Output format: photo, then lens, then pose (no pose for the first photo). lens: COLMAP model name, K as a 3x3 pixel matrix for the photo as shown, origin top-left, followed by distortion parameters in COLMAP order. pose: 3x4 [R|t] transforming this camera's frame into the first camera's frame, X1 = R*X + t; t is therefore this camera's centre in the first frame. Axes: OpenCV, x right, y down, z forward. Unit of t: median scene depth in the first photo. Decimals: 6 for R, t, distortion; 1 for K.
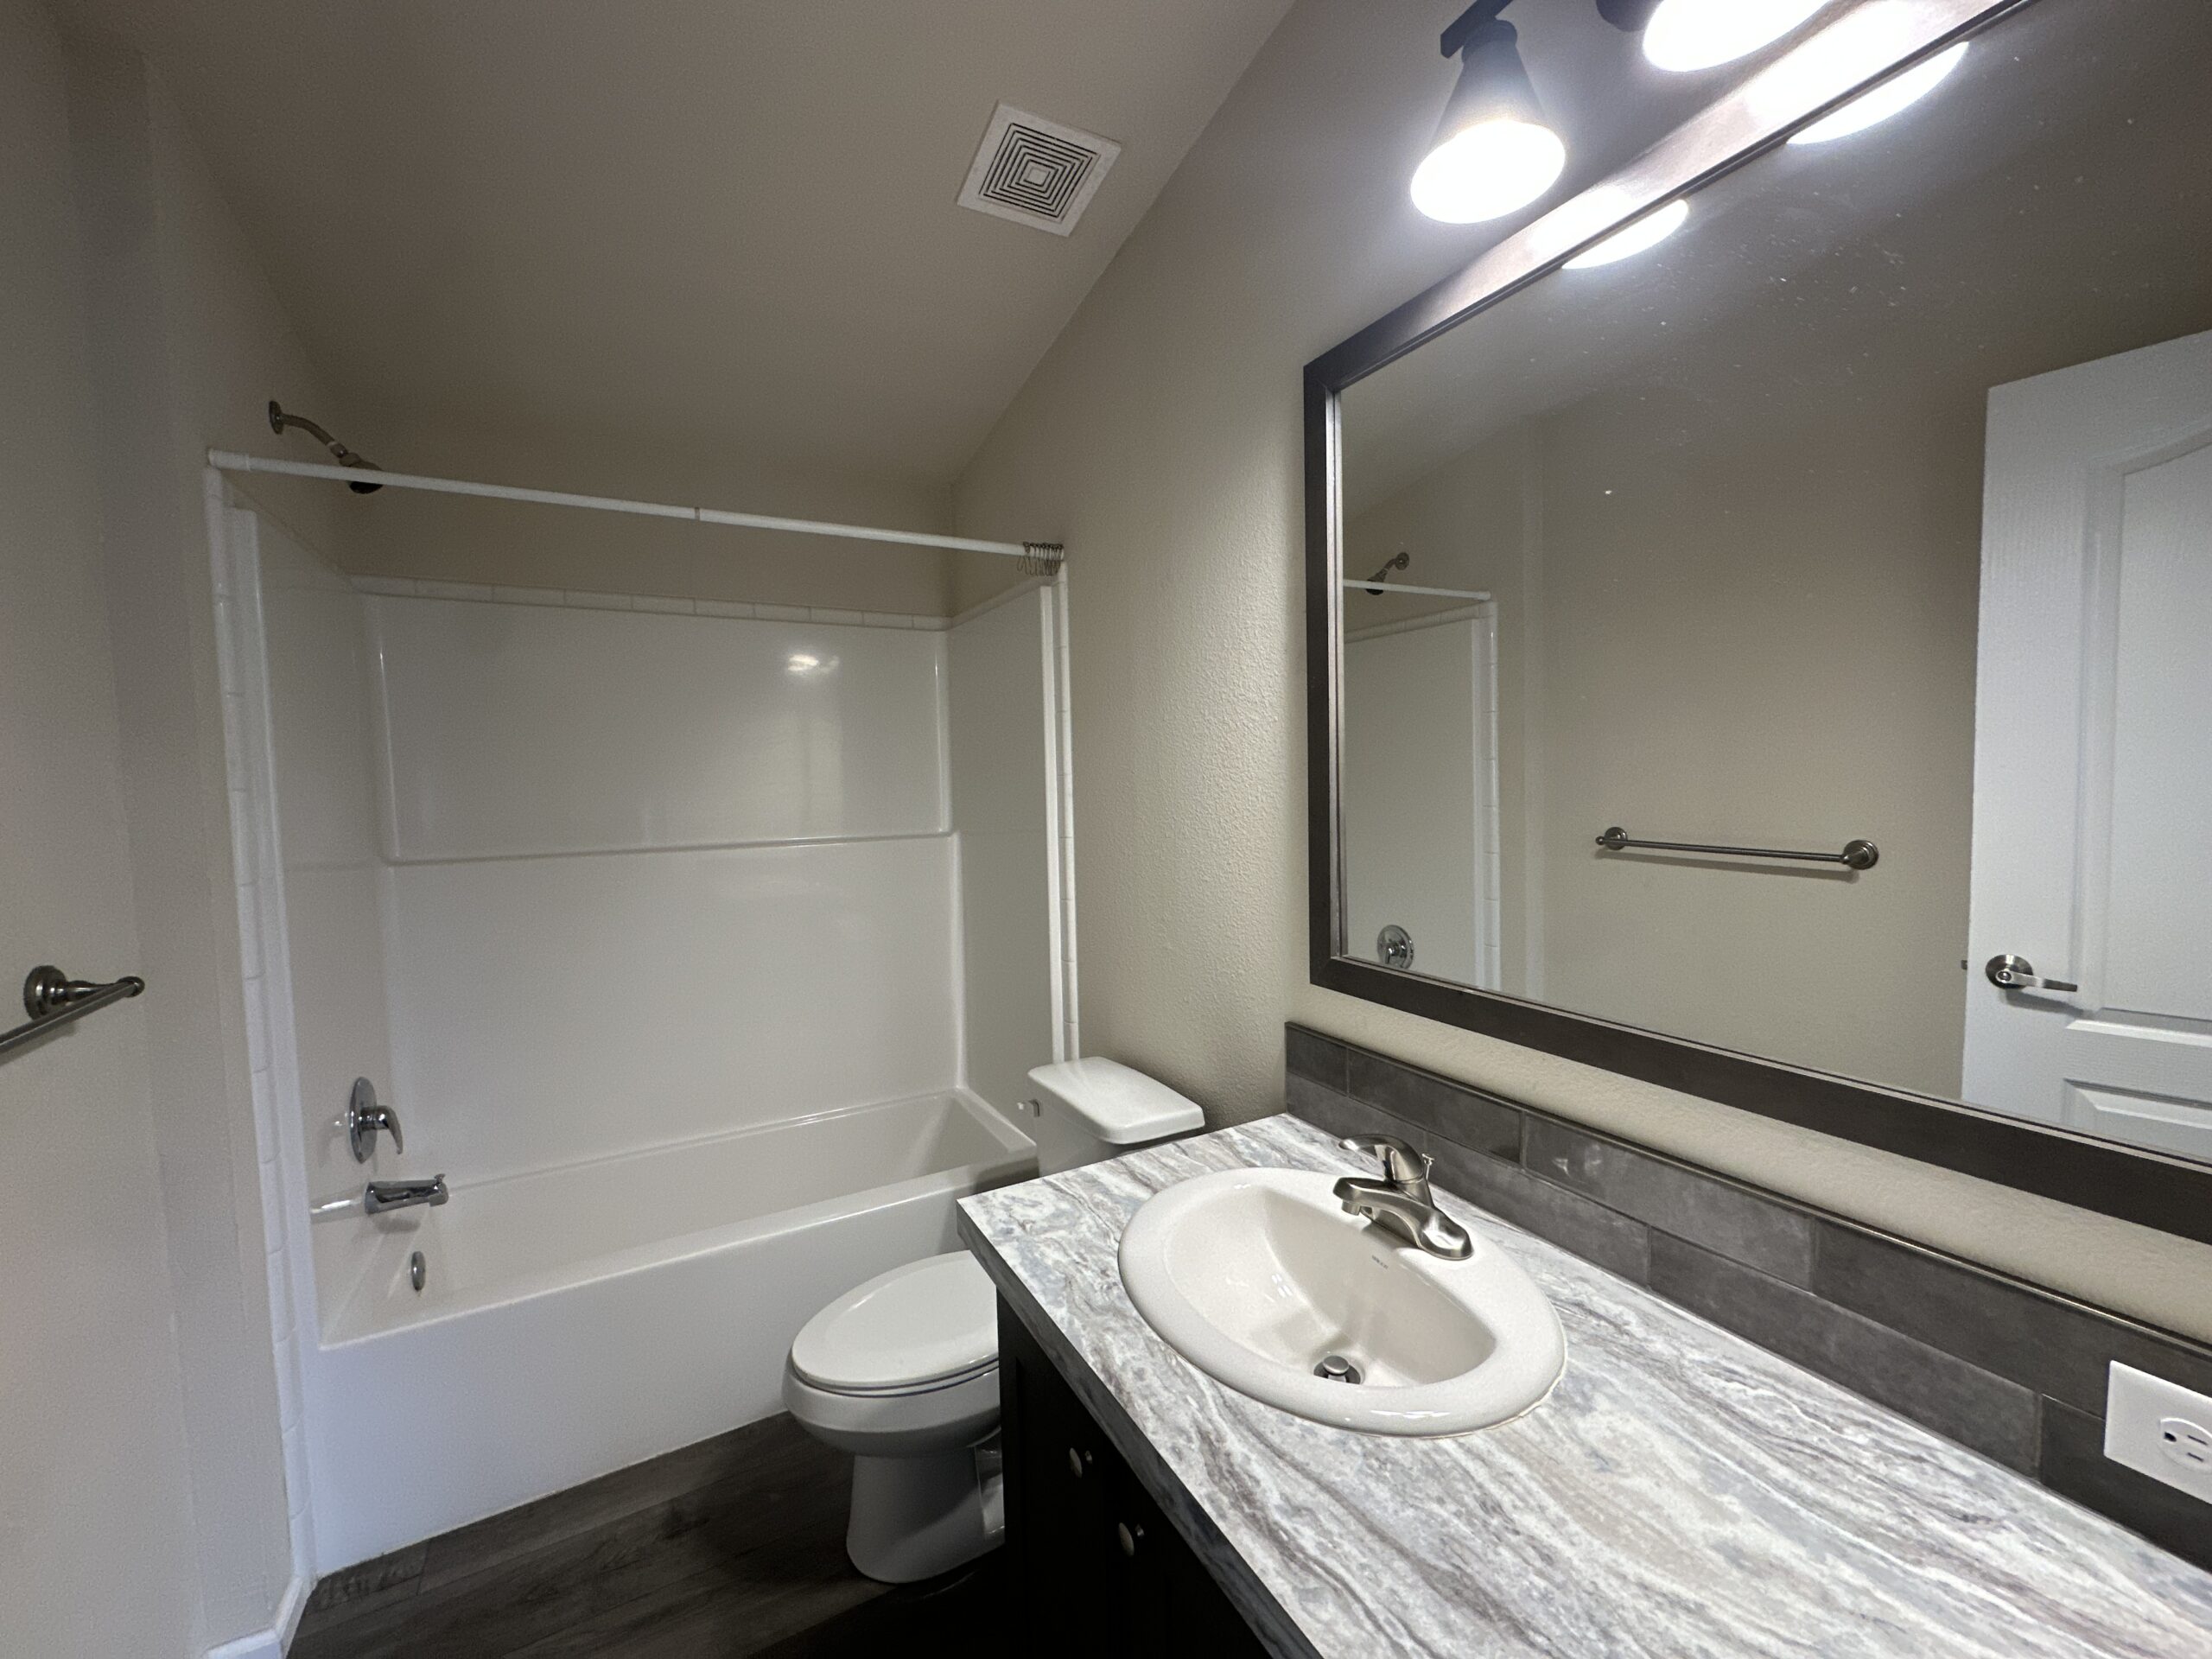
lens RADIAL K [[875.7, 0, 1102.4], [0, 875.7, 826.4], [0, 0, 1]] dist [-0.000971, -0.000288]
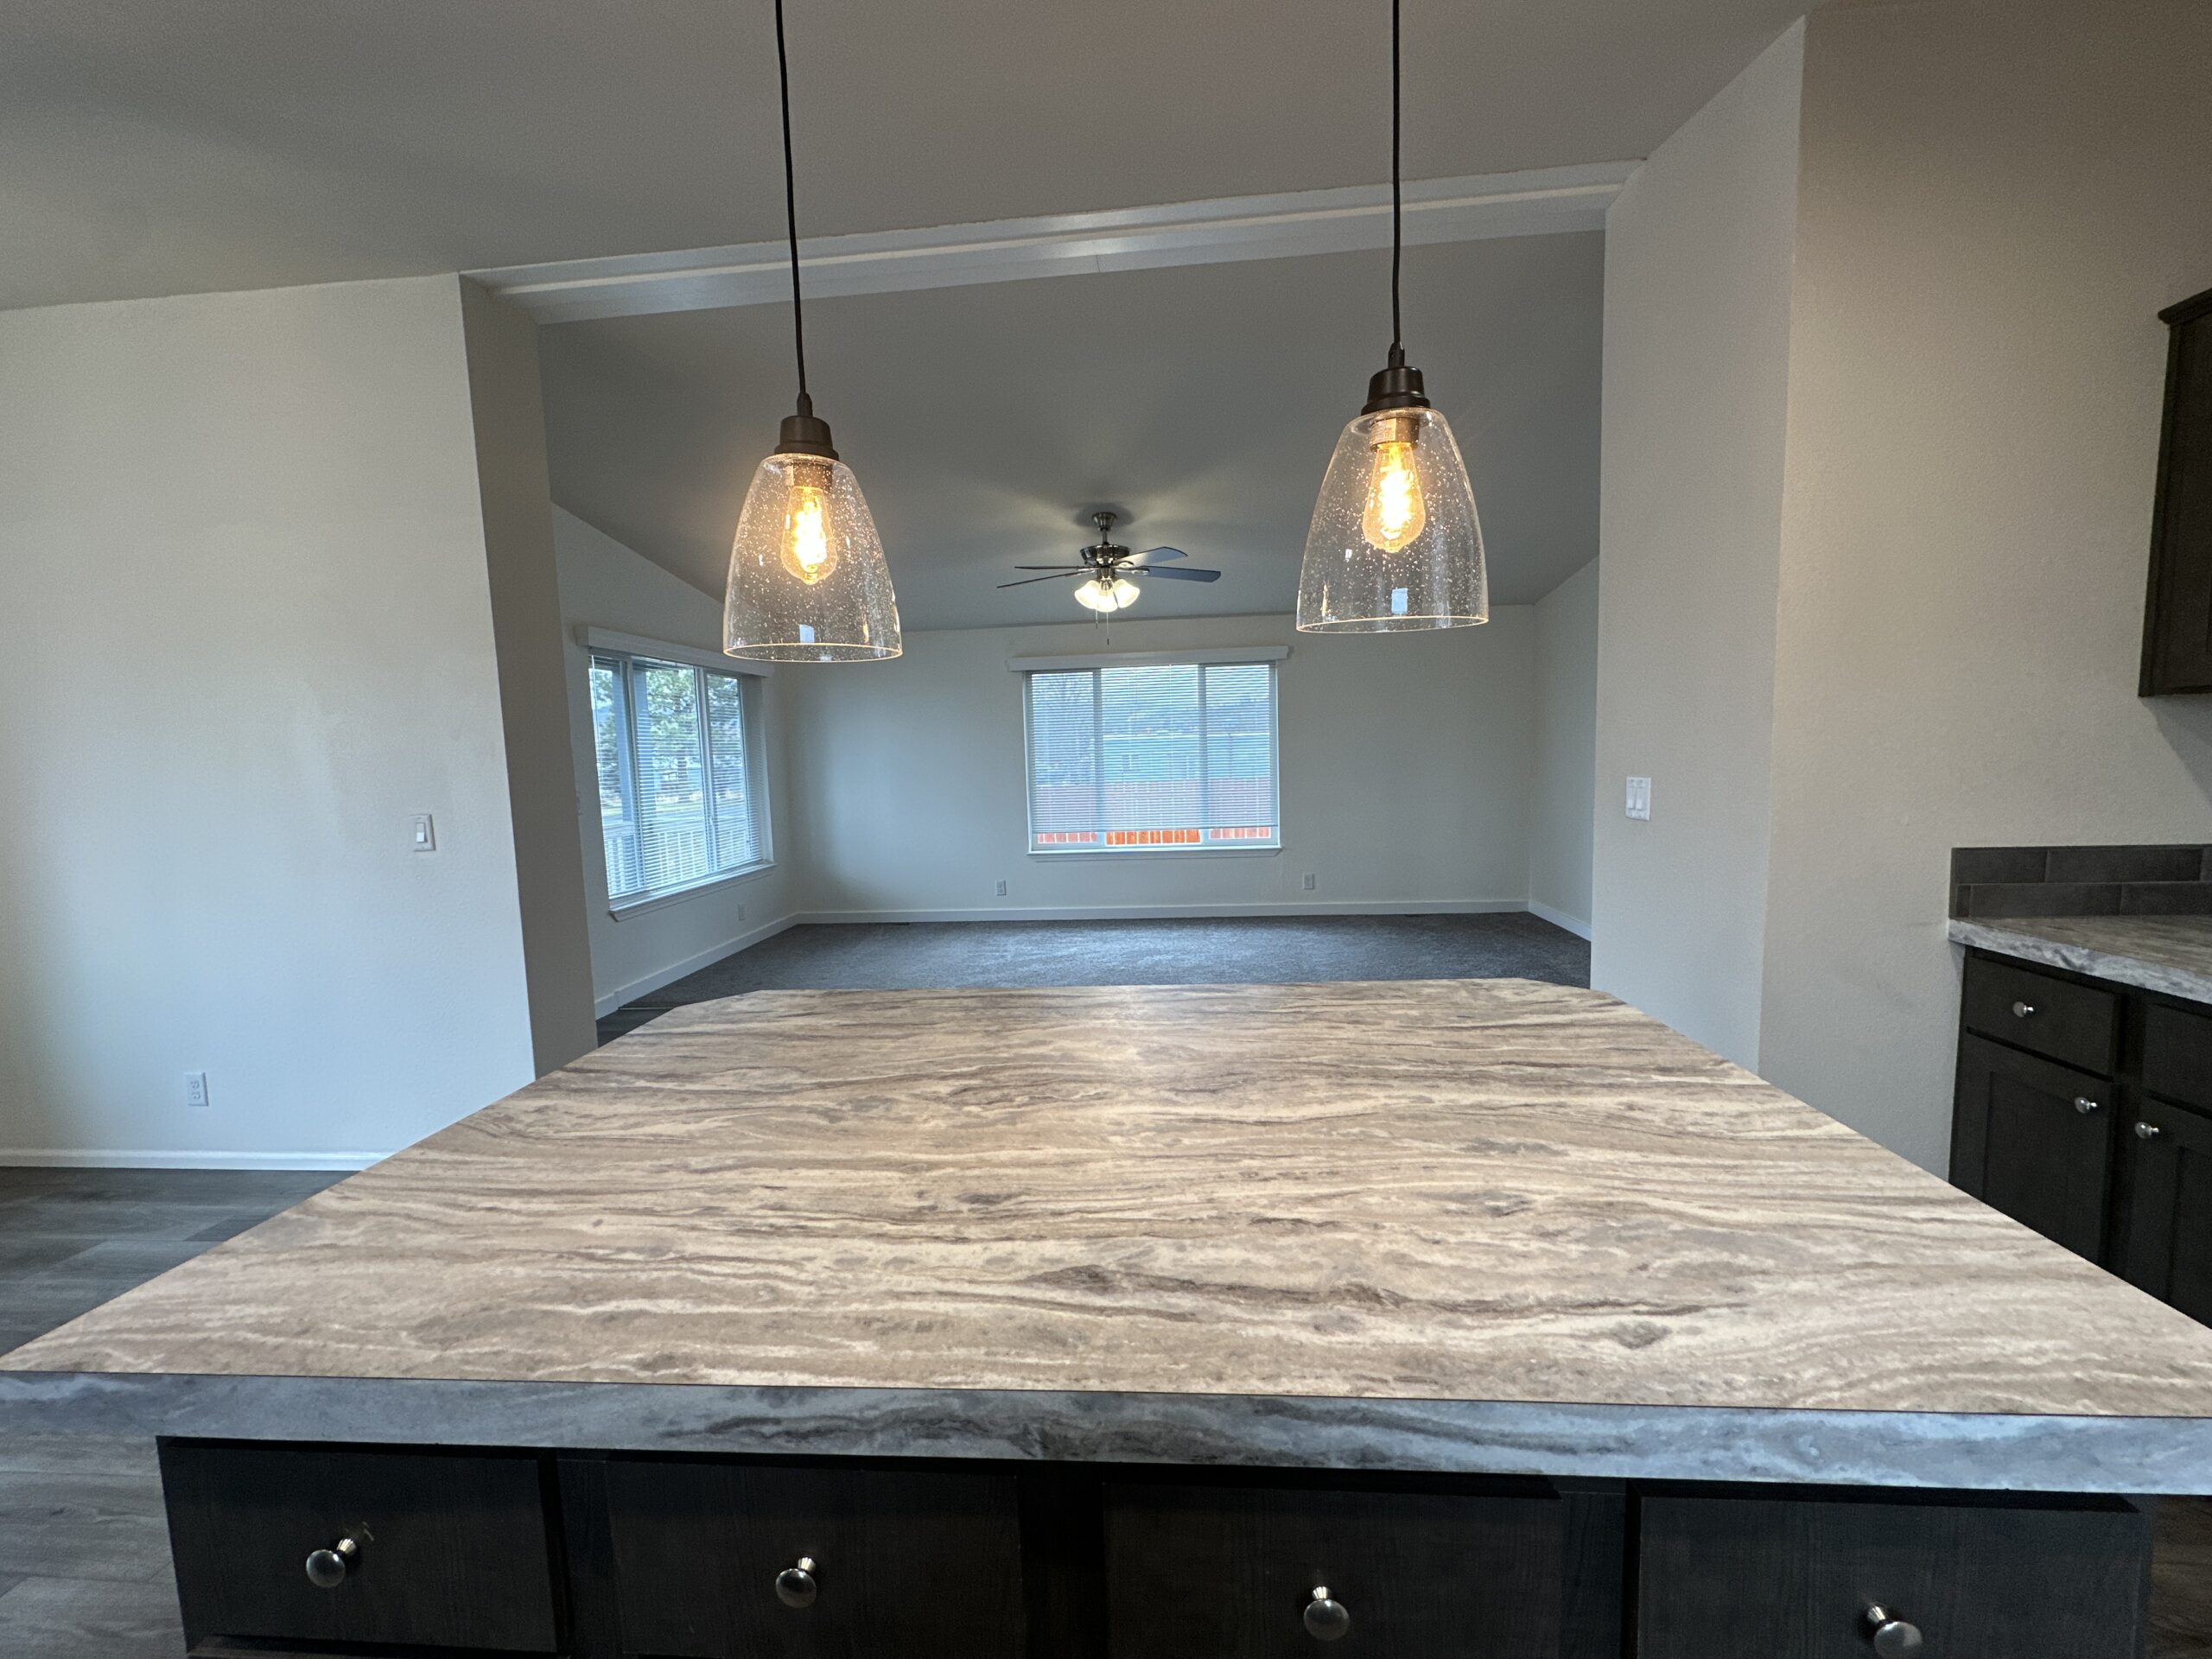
lens RADIAL K [[875.7, 0, 1105.6], [0, 875.7, 831.6], [0, 0, 1]] dist [-0.000971, -0.000288]
pose [[-0.555080, 0.116545, -0.823592, 2.157595], [-0.000856, 0.990055, 0.140678, 0.073024], [0.831796, 0.078793, -0.549460, 2.102830]]
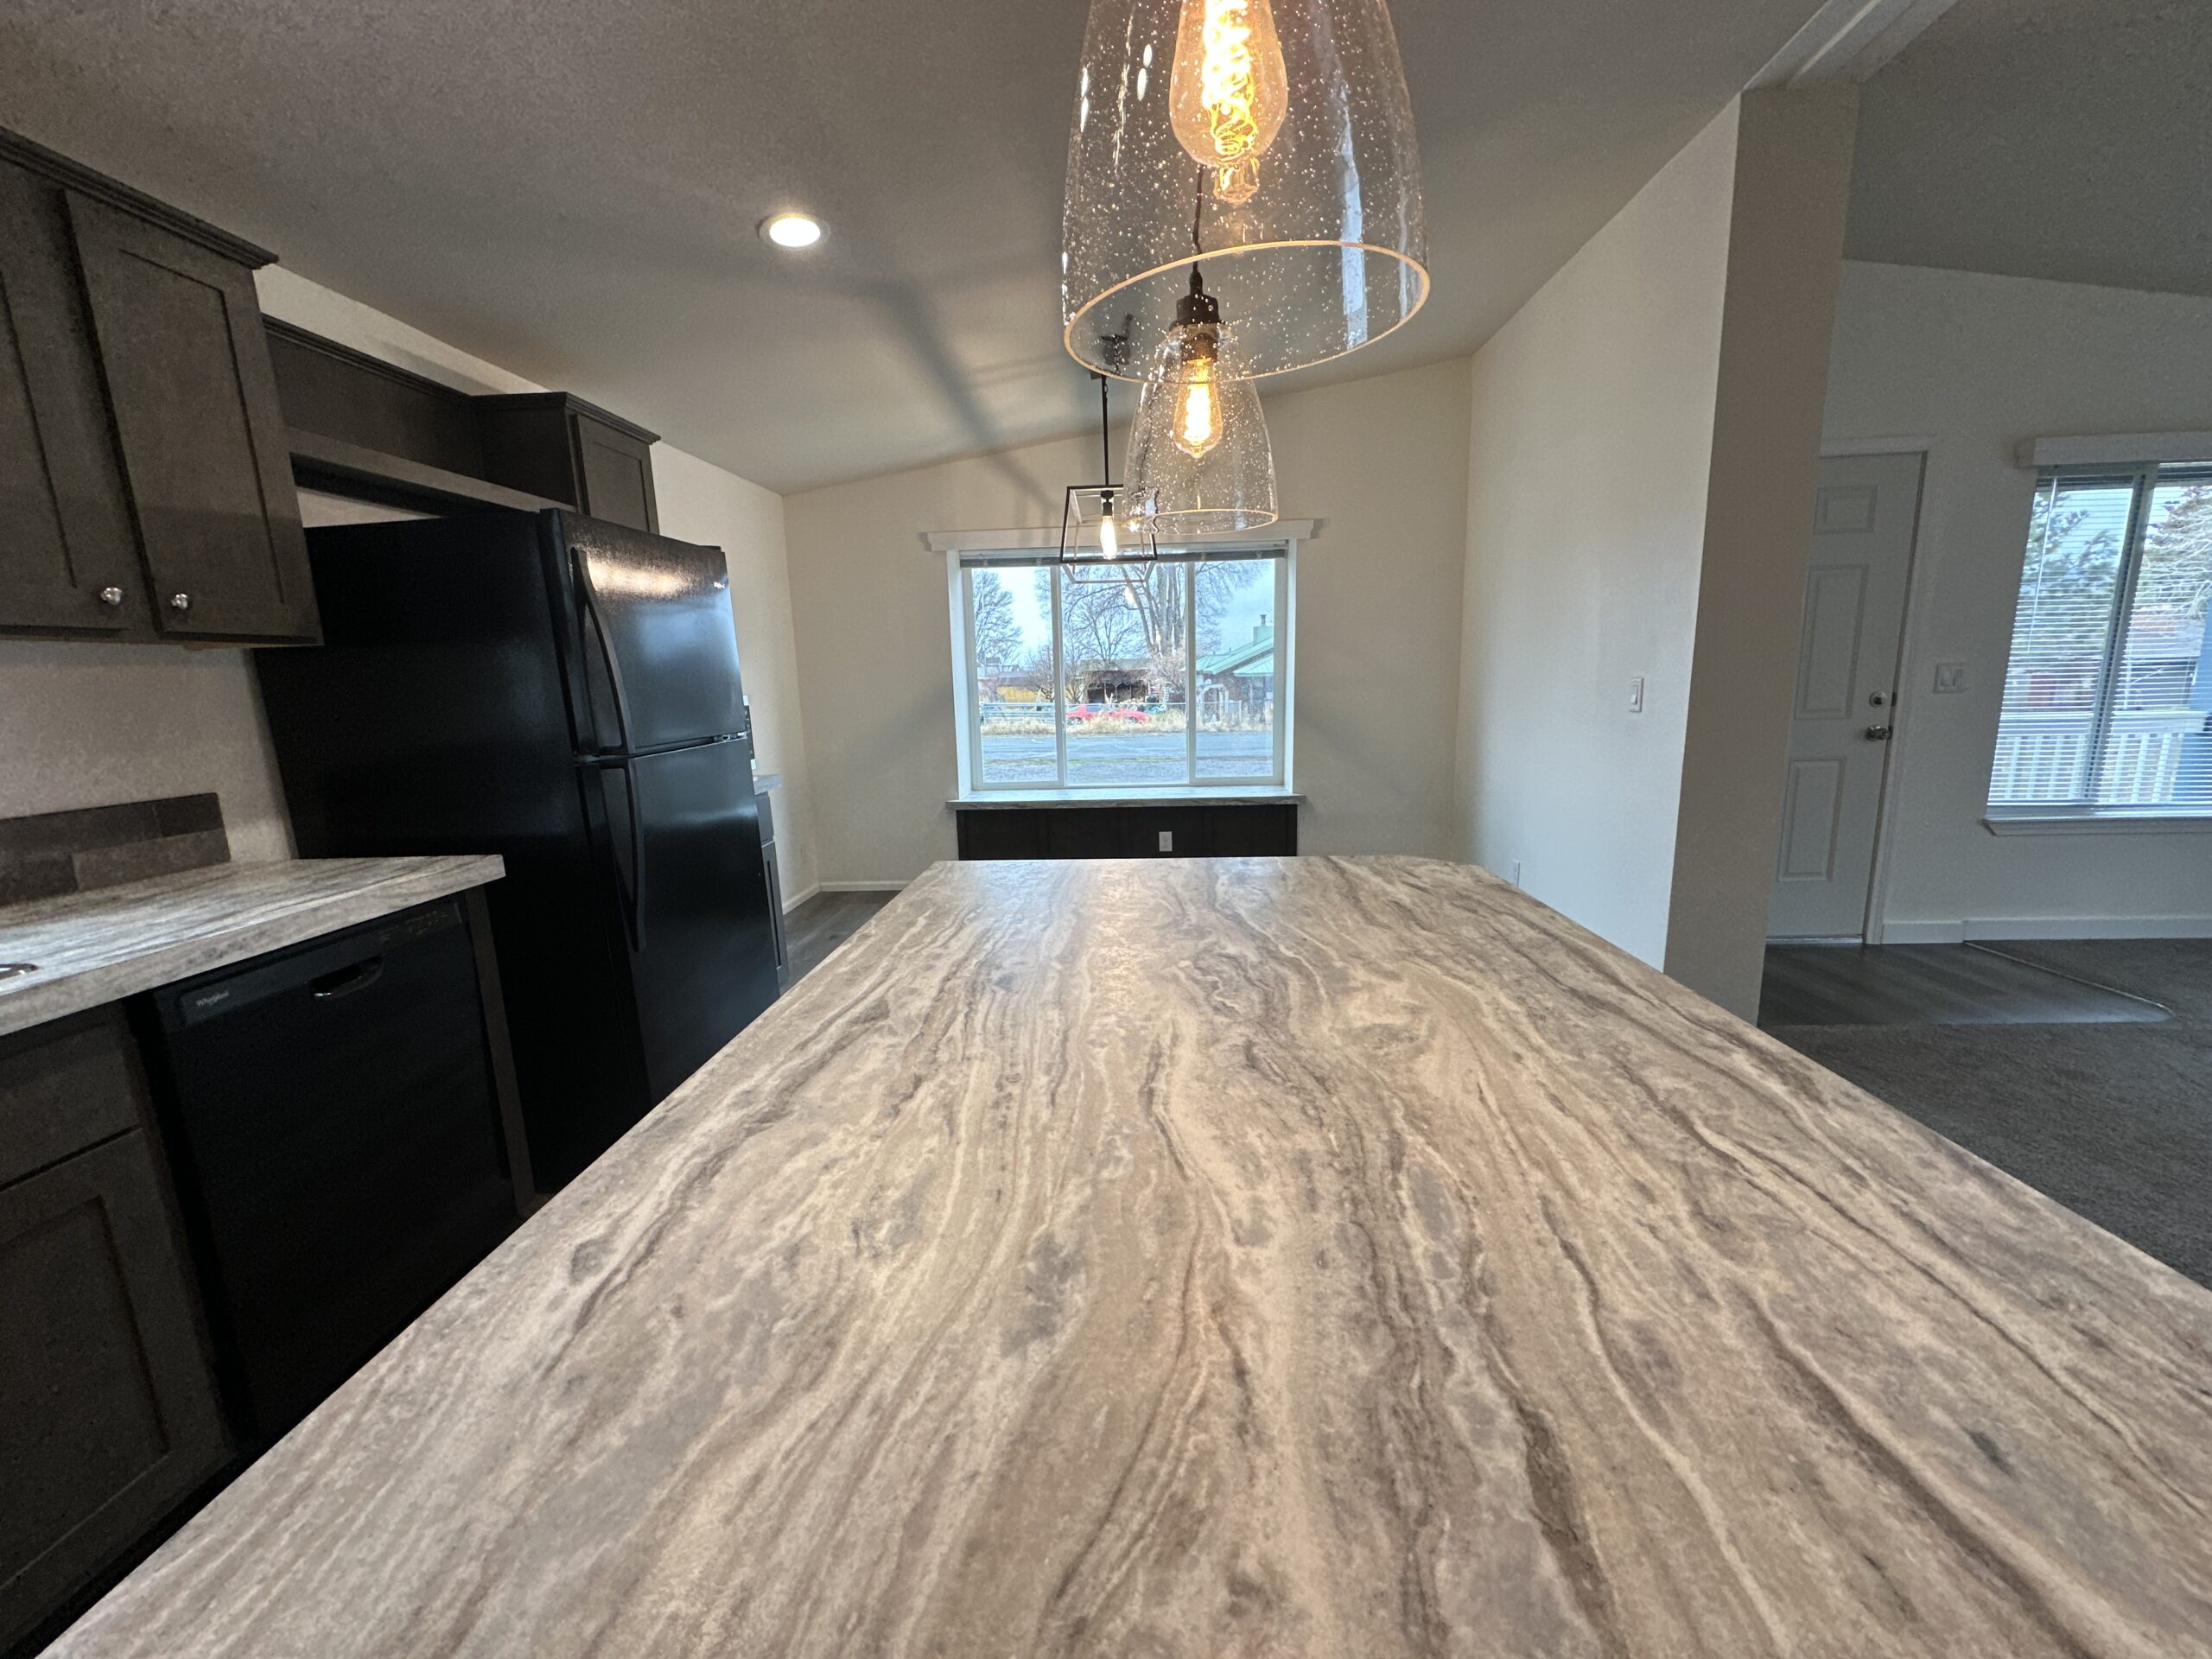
lens RADIAL K [[875.7, 0, 1106.8], [0, 875.7, 832.0], [0, 0, 1]] dist [-0.000971, -0.000288]
pose [[-0.844094, -0.052481, 0.533621, 0.314664], [0.074738, 0.973968, 0.214010, 0.189175], [-0.530961, 0.220526, -0.818198, 2.435199]]
